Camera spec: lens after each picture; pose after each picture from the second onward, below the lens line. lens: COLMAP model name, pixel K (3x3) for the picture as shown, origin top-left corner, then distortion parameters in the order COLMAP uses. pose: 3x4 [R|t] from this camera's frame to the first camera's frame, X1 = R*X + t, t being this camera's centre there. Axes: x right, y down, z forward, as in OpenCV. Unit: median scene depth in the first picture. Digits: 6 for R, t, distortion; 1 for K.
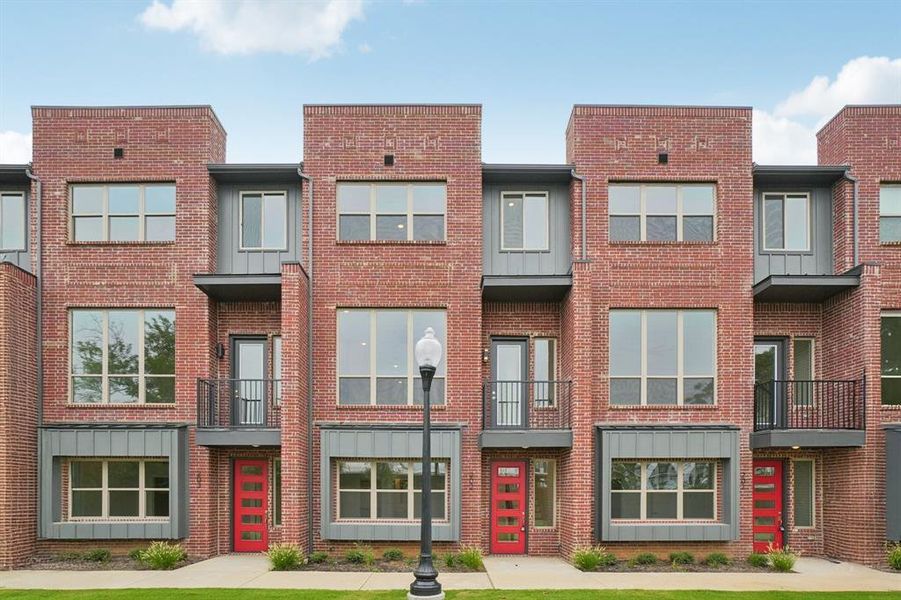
lens RADIAL K [[413.8, 0, 450.5], [0, 413.8, 316.4], [0, 0, 1]] dist [-0.003674, -0.000548]
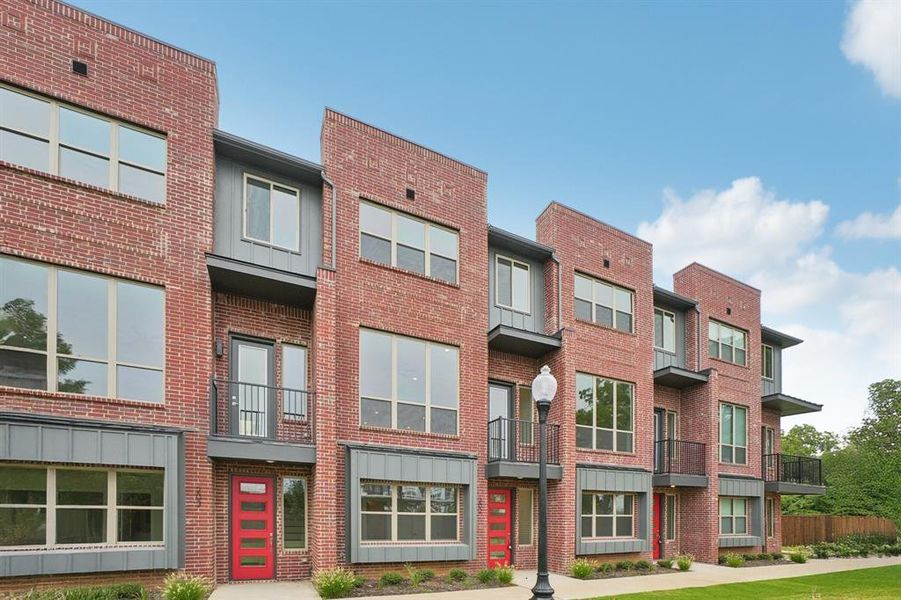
lens RADIAL K [[428.6, 0, 408.8], [0, 428.6, 302.7], [0, 0, 1]] dist [-0.013567, 0.000873]
pose [[0.888195, 0.212288, 0.407484, -0.568633], [-0.189358, 0.977171, -0.096336, 0.001029], [-0.418632, 0.008405, 0.908117, 0.005228]]
